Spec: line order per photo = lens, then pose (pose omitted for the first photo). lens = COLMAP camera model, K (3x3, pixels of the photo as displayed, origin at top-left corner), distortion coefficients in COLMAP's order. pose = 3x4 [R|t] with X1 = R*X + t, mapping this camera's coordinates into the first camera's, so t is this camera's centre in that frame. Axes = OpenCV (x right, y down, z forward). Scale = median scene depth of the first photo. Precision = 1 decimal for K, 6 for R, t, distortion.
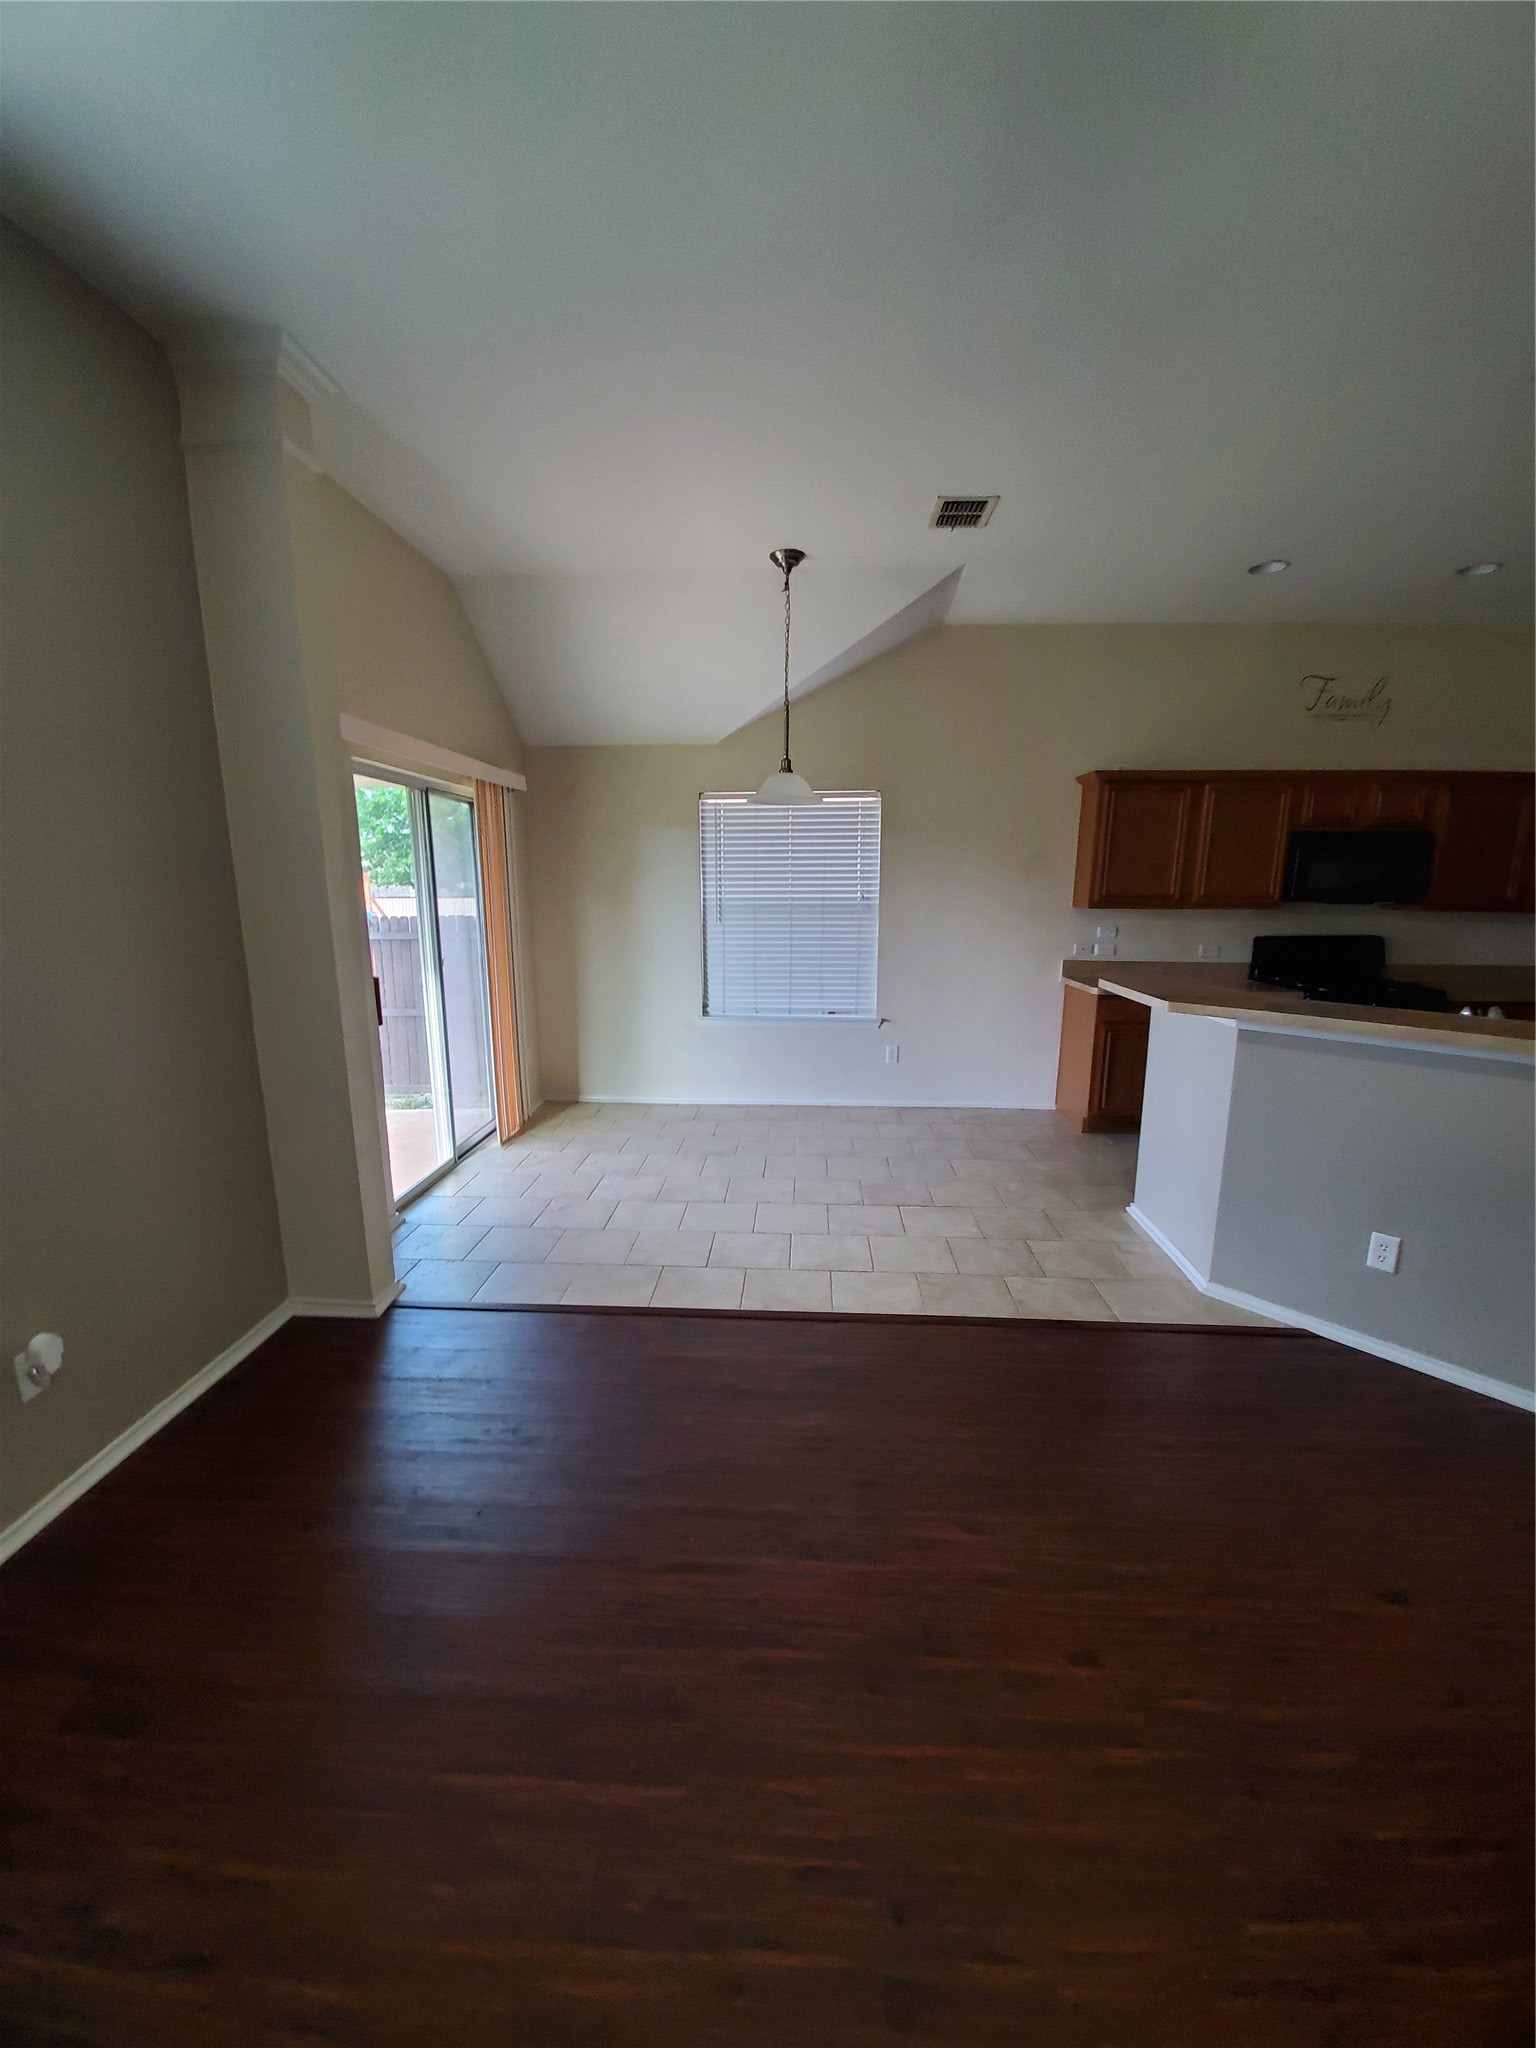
lens RADIAL K [[809.9, 0, 760.6], [0, 809.9, 1040.5], [0, 0, 1]] dist [0.003742, -0.009806]
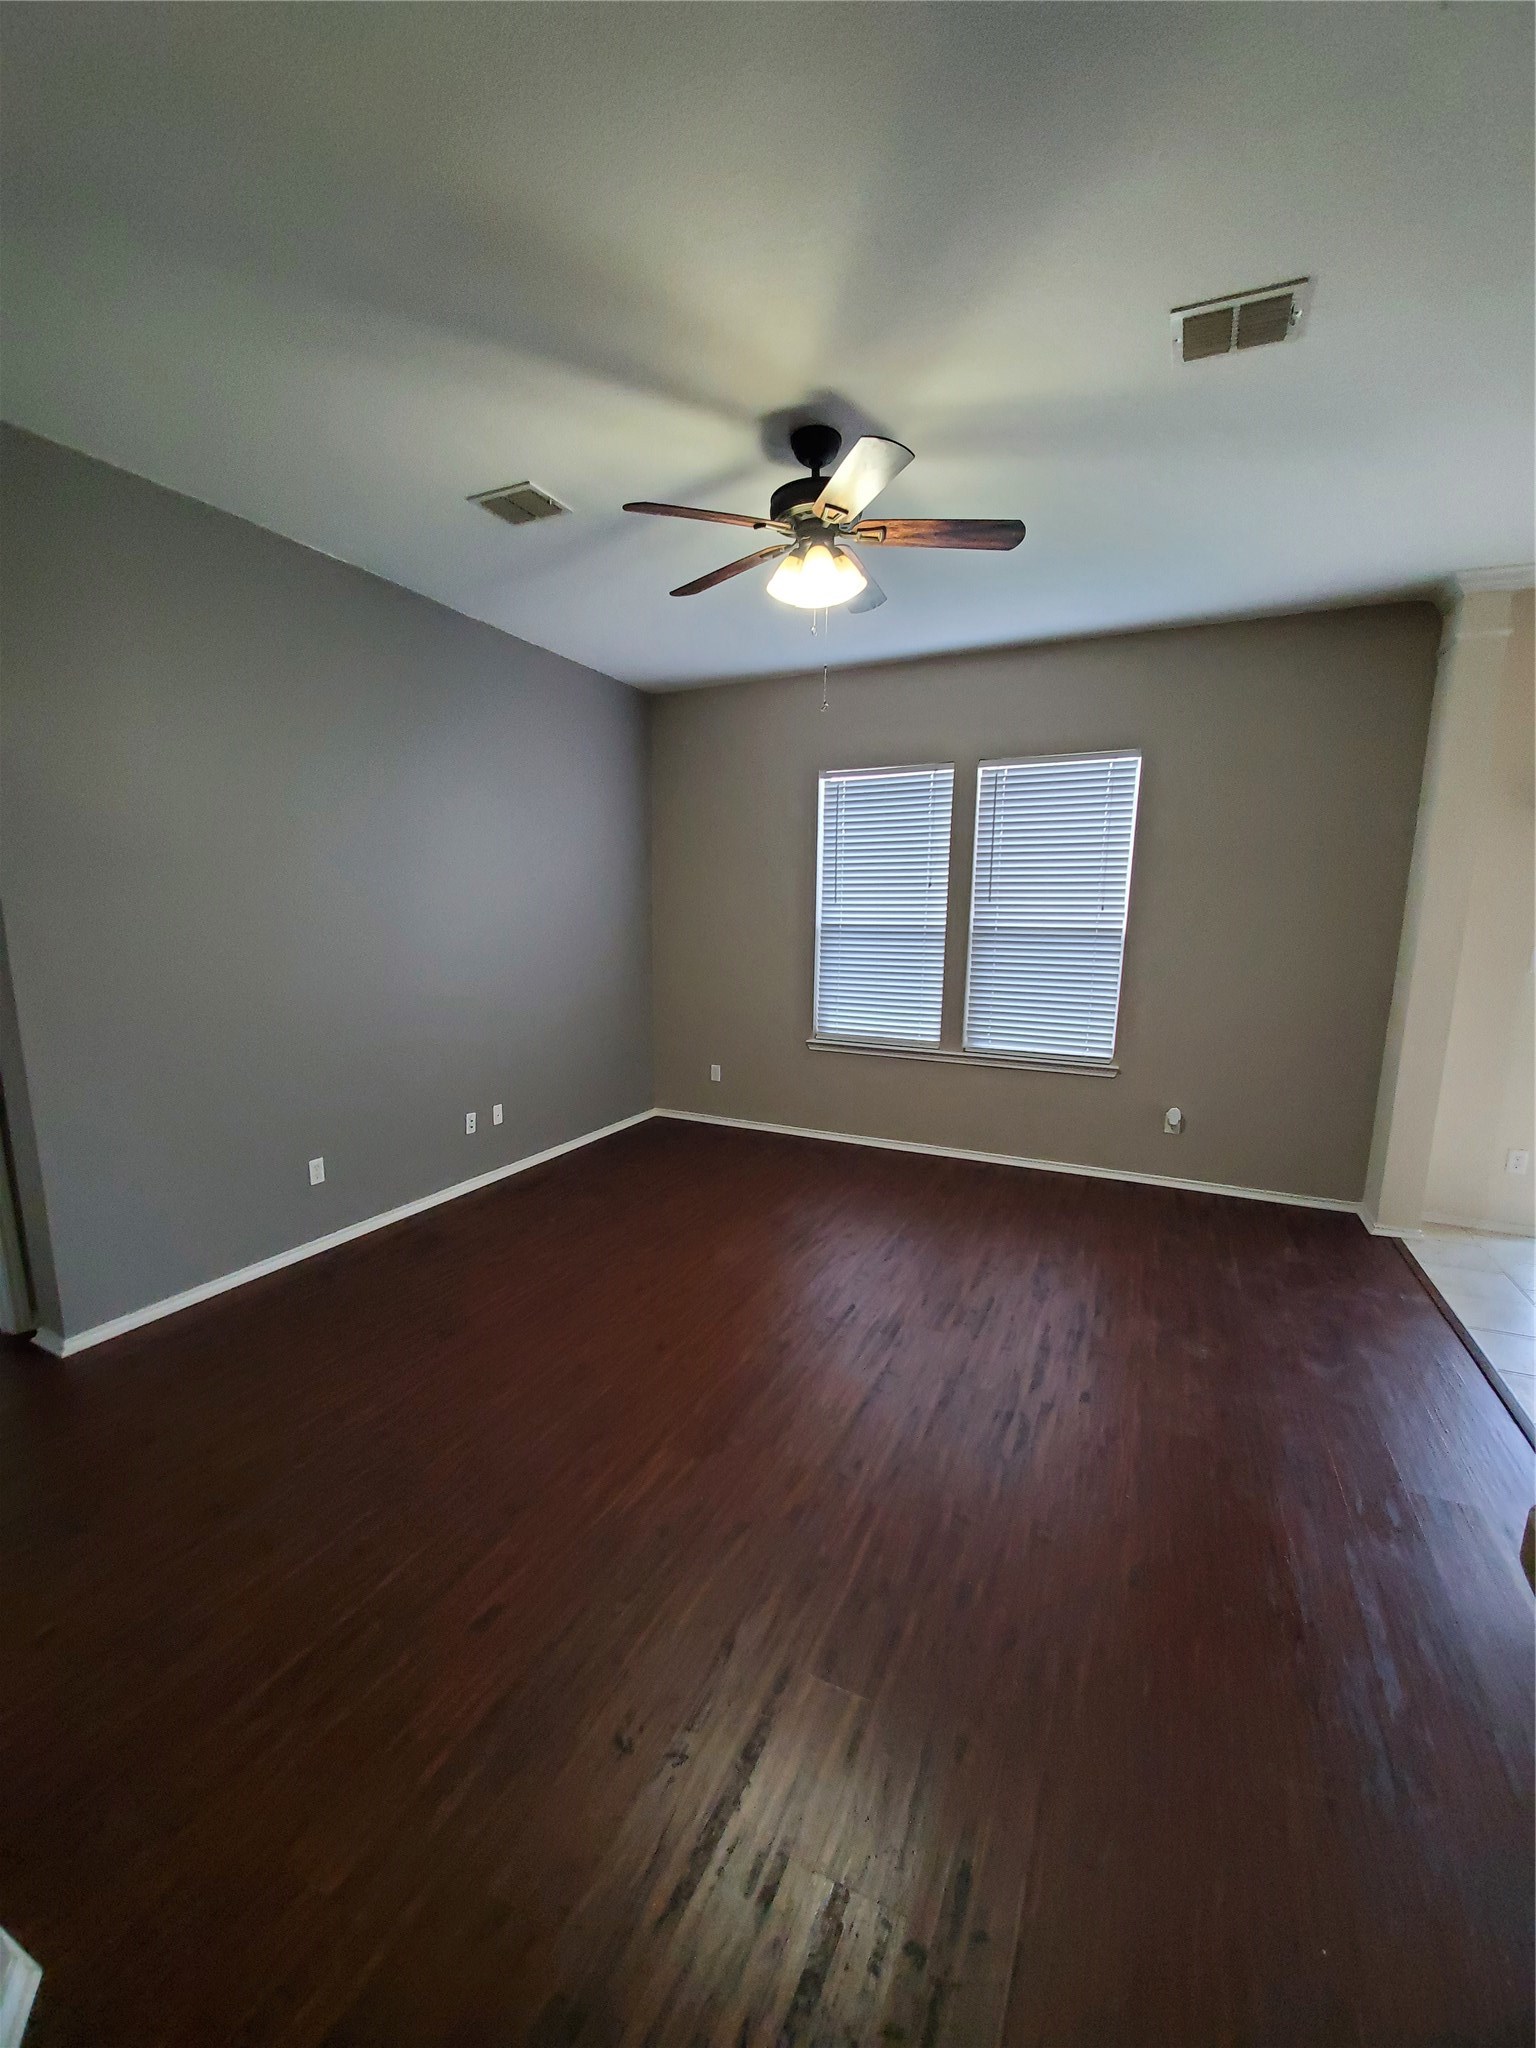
lens RADIAL K [[809.9, 0, 754.0], [0, 809.9, 1040.8], [0, 0, 1]] dist [0.003742, -0.009806]
pose [[-0.379098, 0.147739, -0.913487, 0.674663], [-0.192506, 0.952984, 0.234017, -0.055367], [0.905111, 0.264567, -0.332834, 0.244234]]
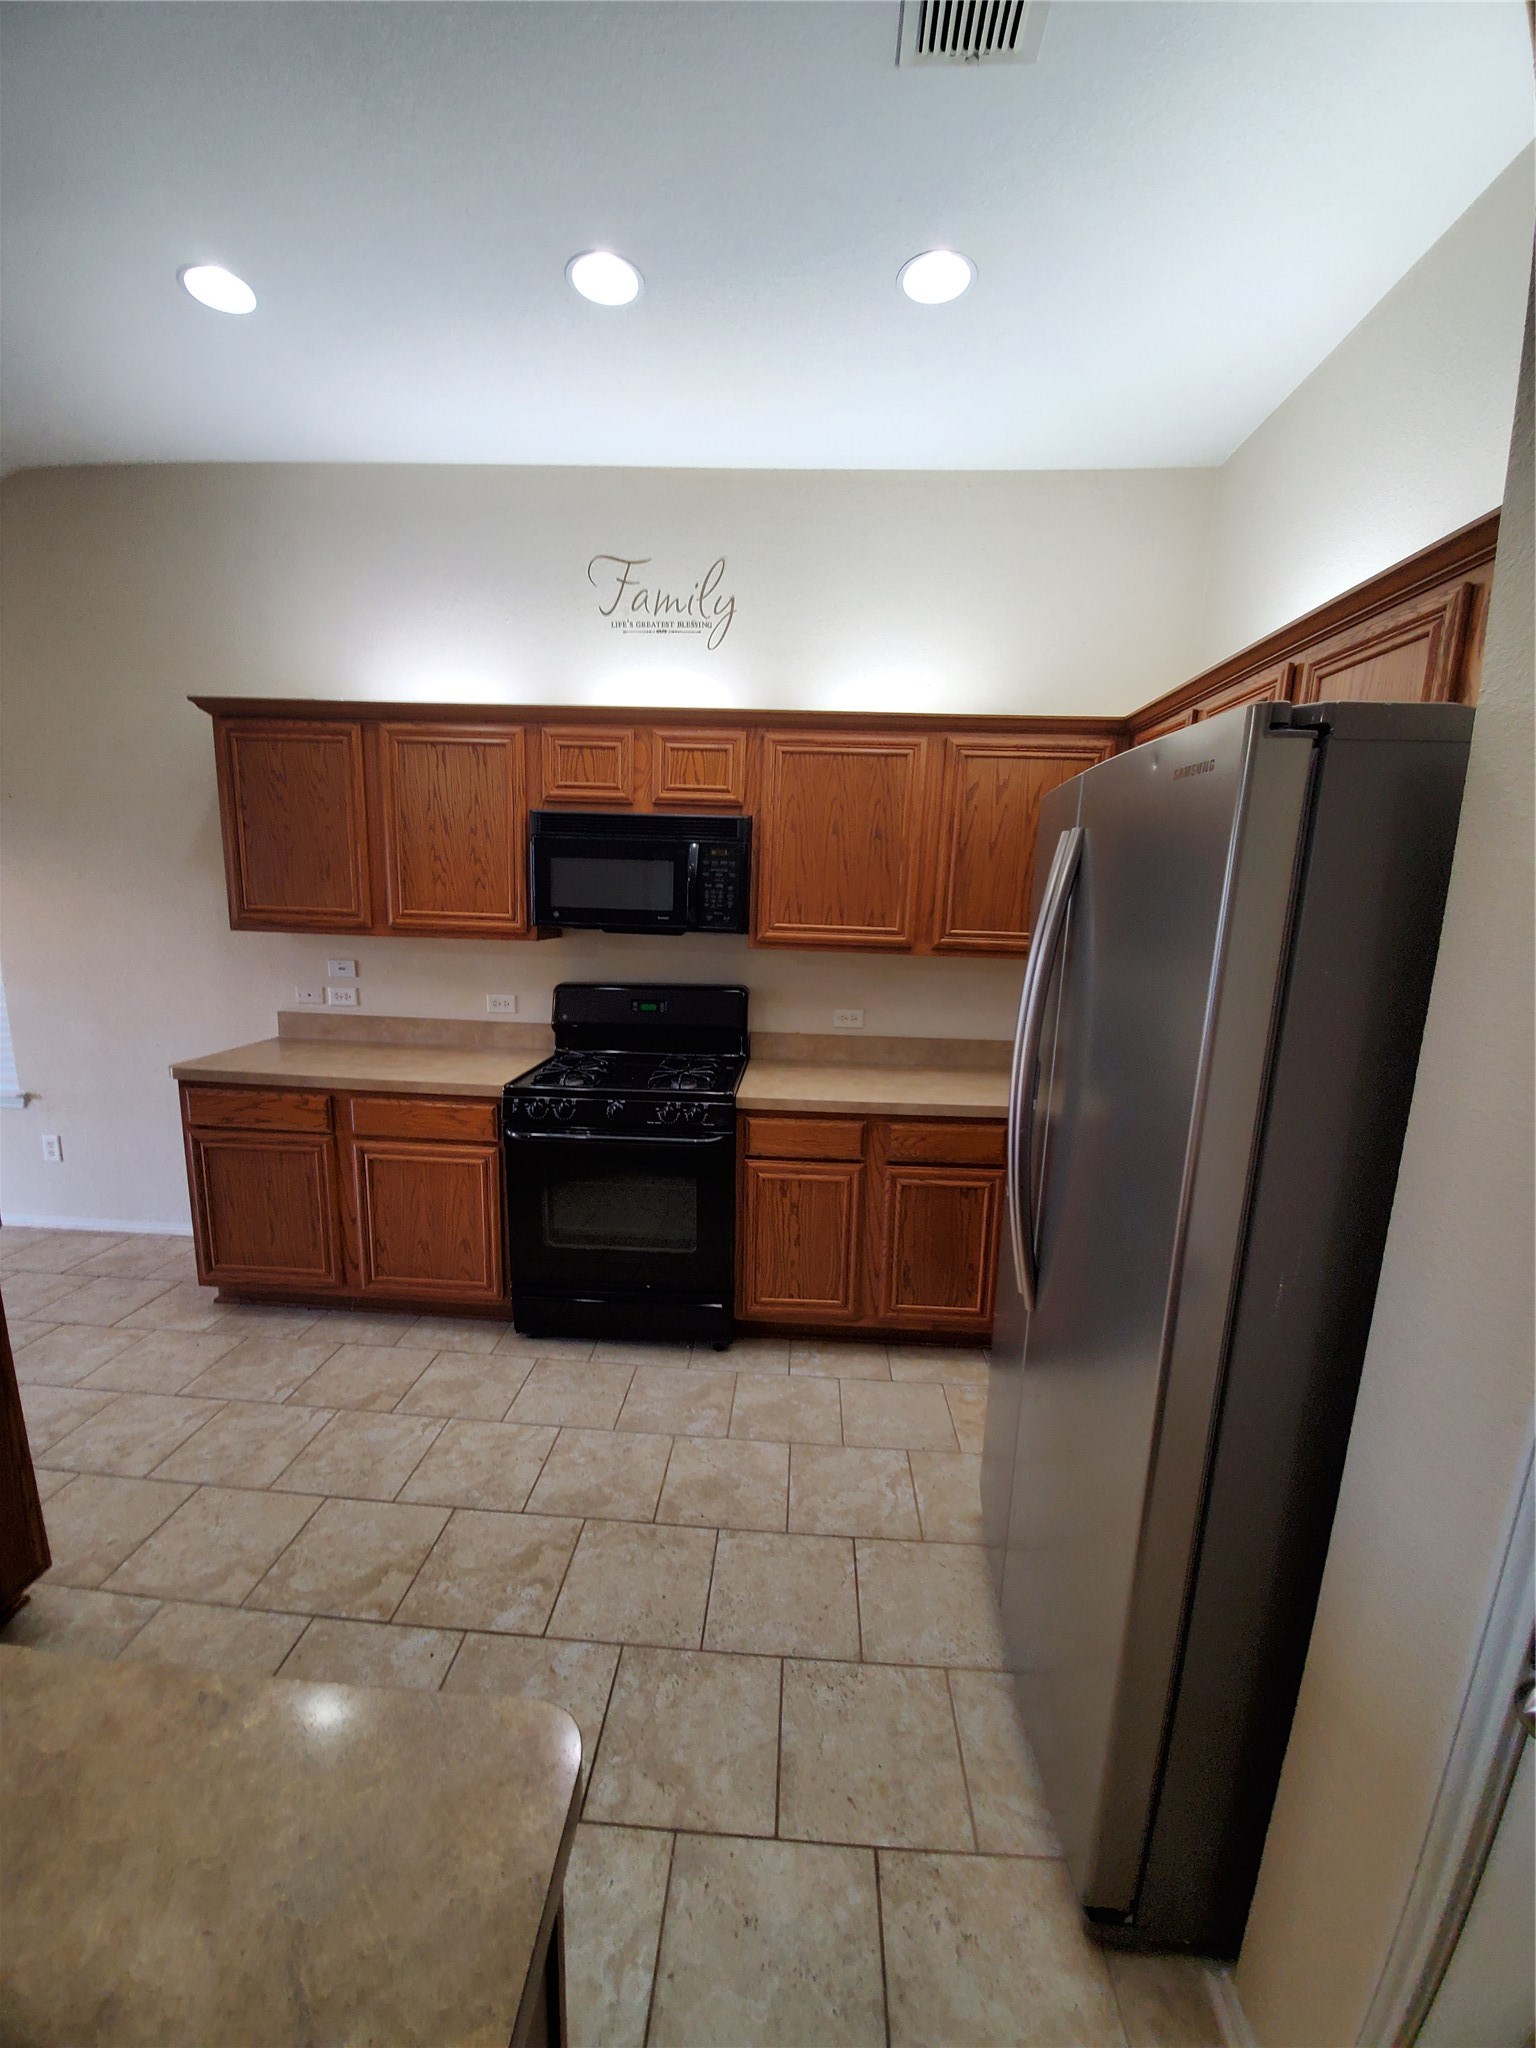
lens RADIAL K [[809.9, 0, 759.2], [0, 809.9, 1037.6], [0, 0, 1]] dist [0.003742, -0.009806]
pose [[0.999584, 0.028808, 0.001485, 0.803165], [-0.028777, 0.999425, -0.017916, -0.084479], [-0.002000, 0.017866, 0.999838, 0.400483]]
